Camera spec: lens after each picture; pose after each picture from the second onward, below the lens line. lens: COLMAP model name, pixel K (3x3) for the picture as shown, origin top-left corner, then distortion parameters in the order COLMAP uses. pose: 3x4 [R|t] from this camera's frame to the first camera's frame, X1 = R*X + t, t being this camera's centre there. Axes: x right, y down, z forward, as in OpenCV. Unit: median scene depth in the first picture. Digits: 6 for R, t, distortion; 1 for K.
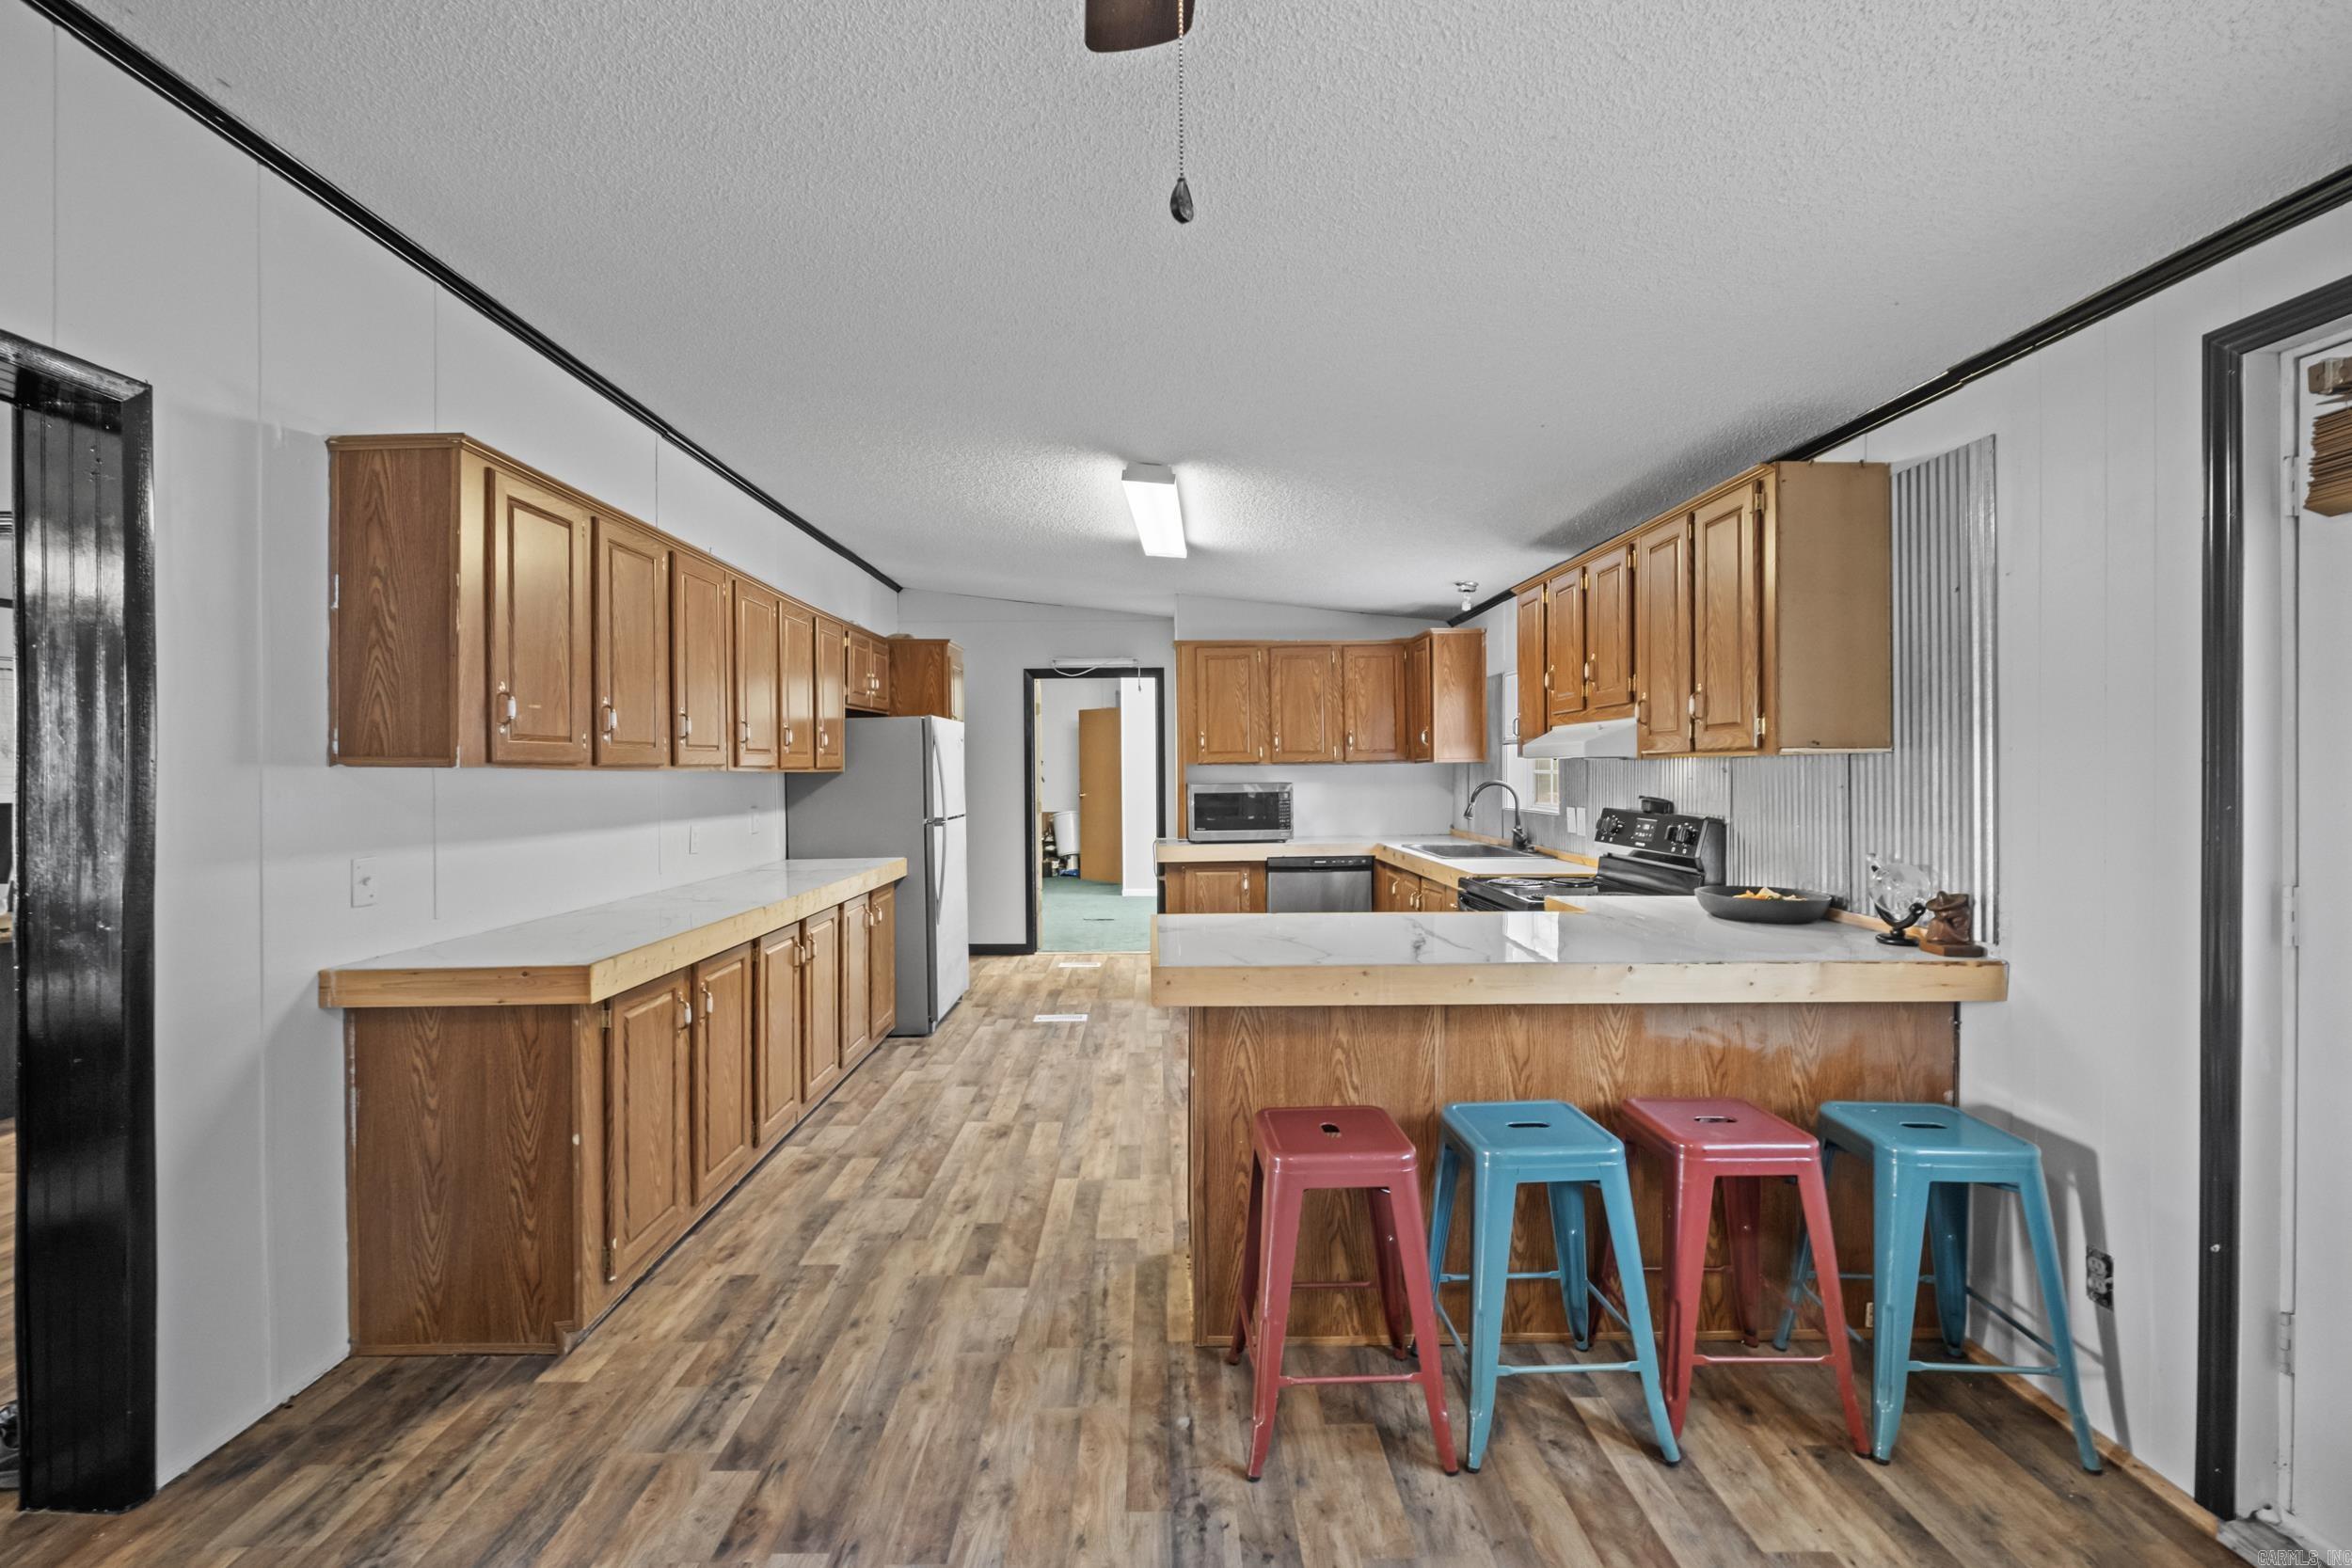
lens RADIAL K [[1030.0, 0, 1175.7], [0, 1030.0, 777.4], [0, 0, 1]] dist [-0.004511, -0.000471]
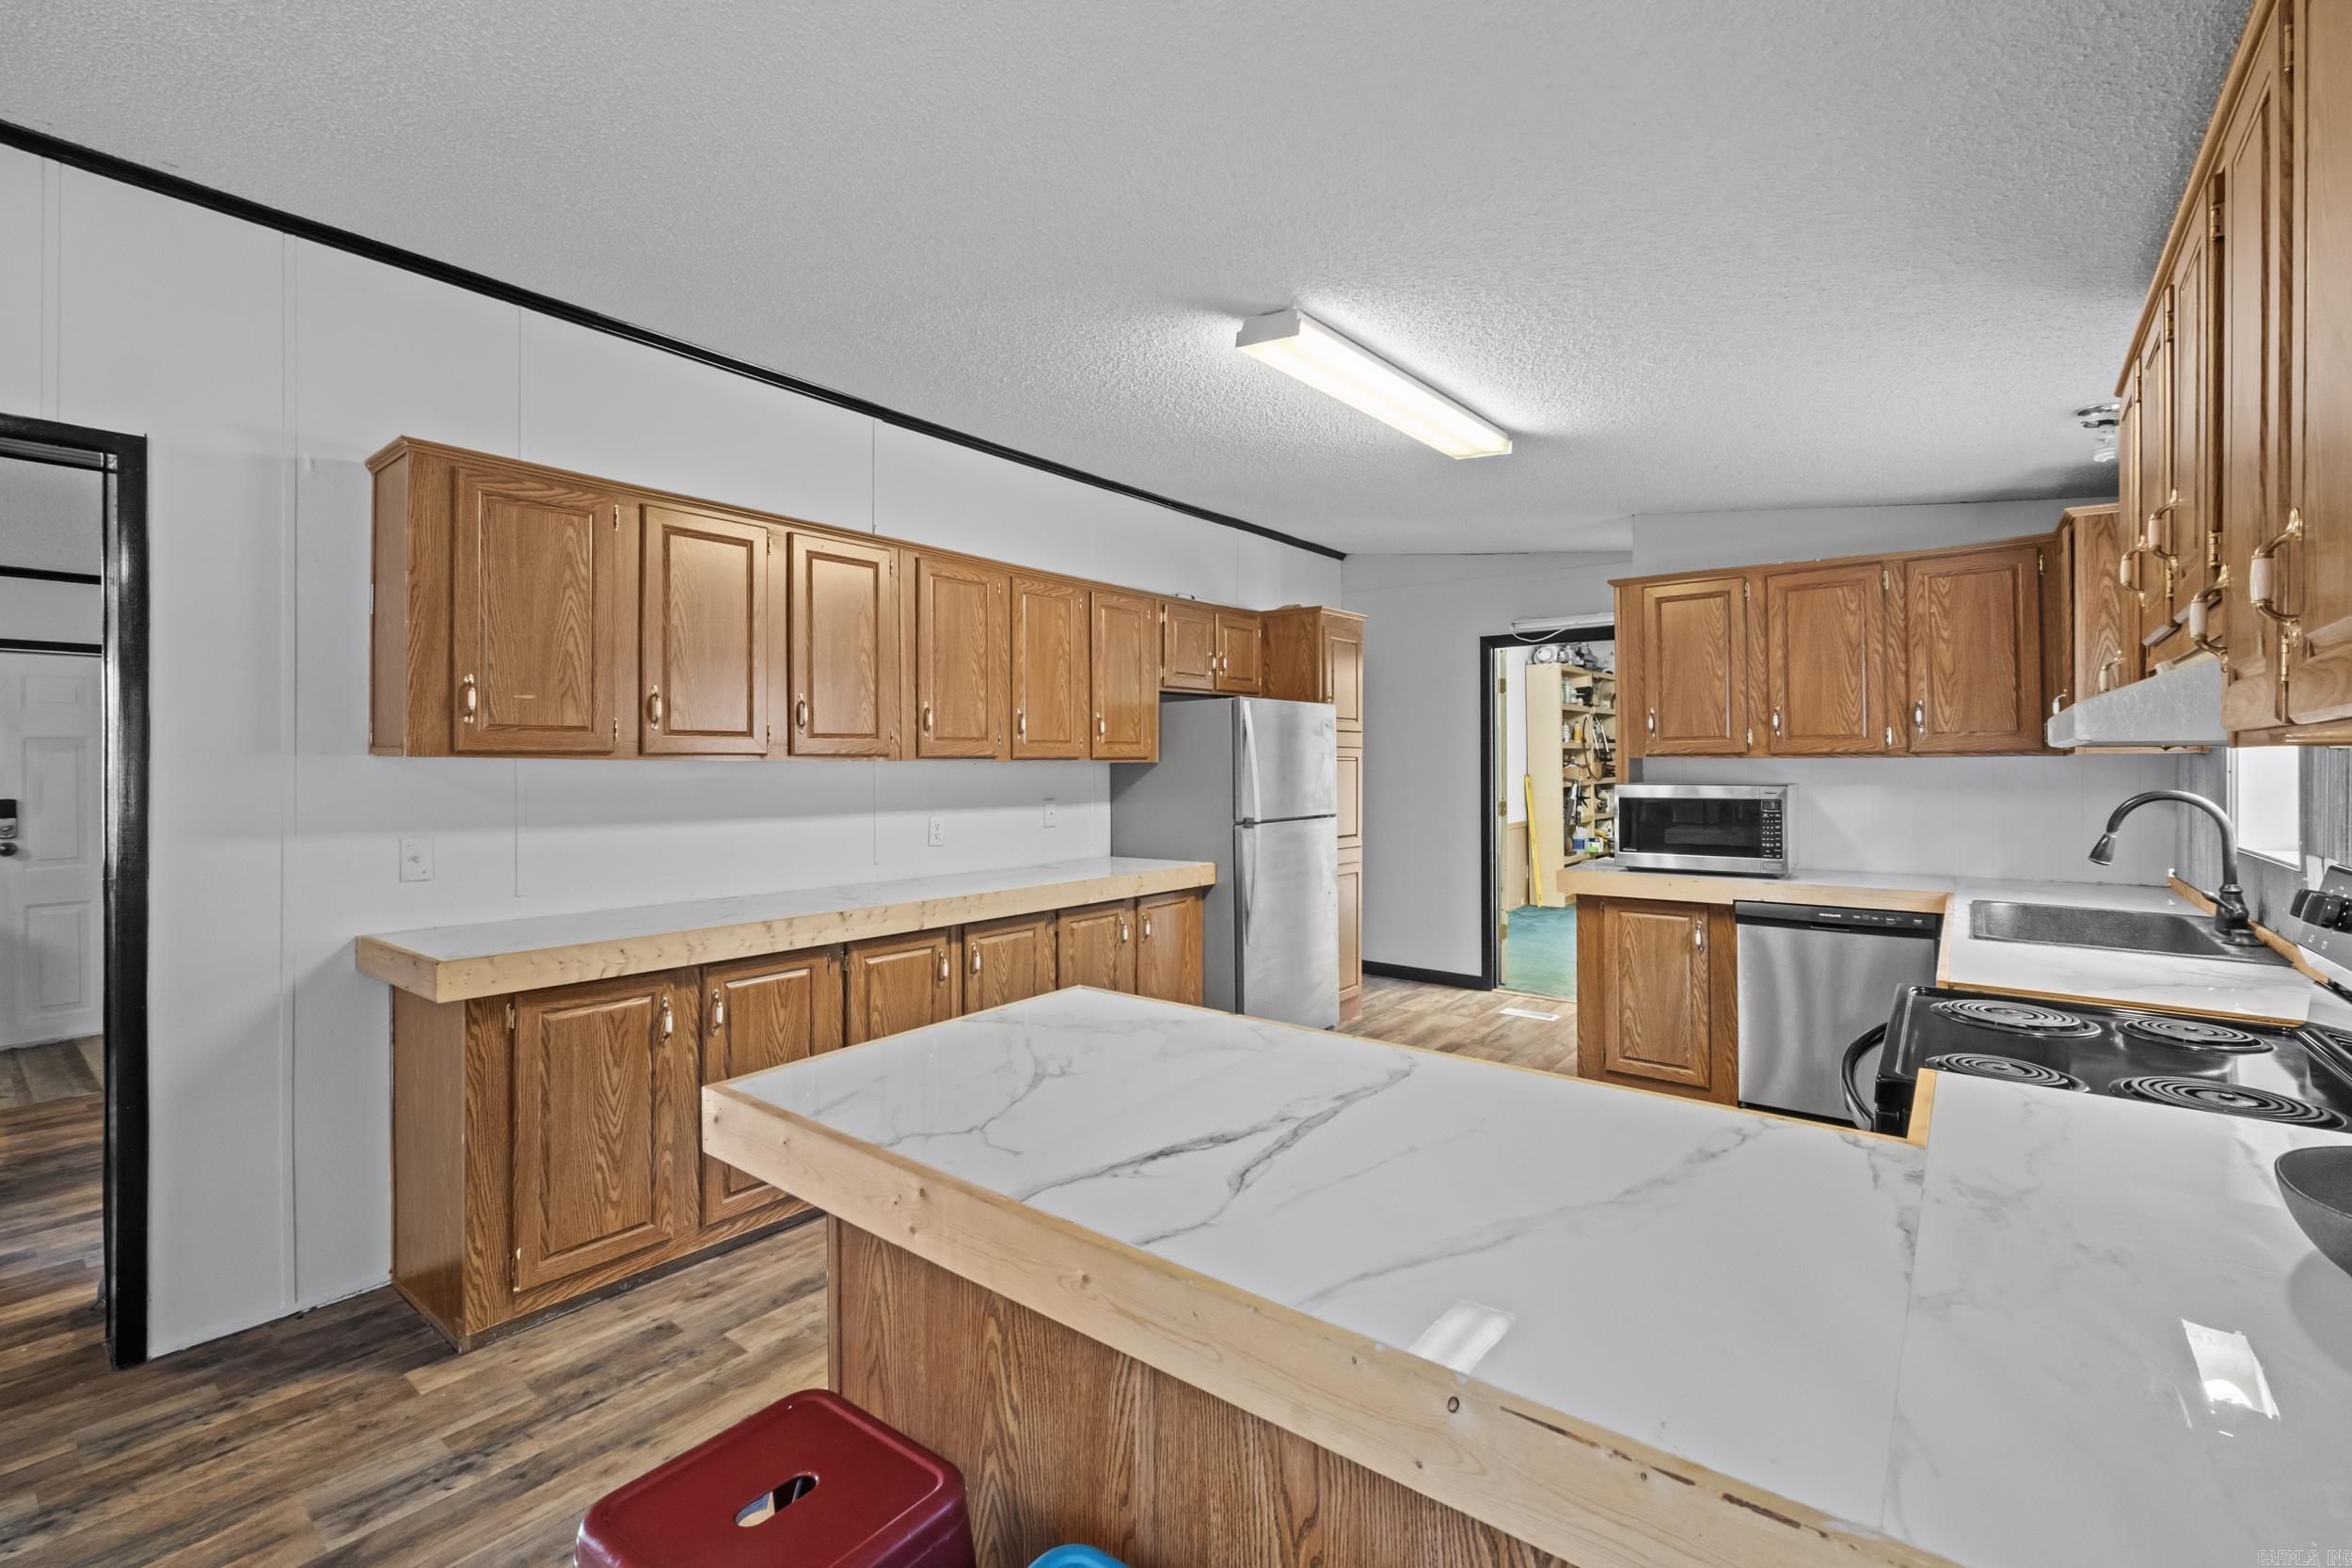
lens RADIAL K [[1030.0, 0, 1170.7], [0, 1030.0, 765.6], [0, 0, 1]] dist [-0.004511, -0.000471]
pose [[0.771009, 0.009135, -0.636759, 0.271902], [-0.010196, 0.999946, 0.002000, -0.005092], [0.636743, 0.004950, 0.771060, 0.331543]]
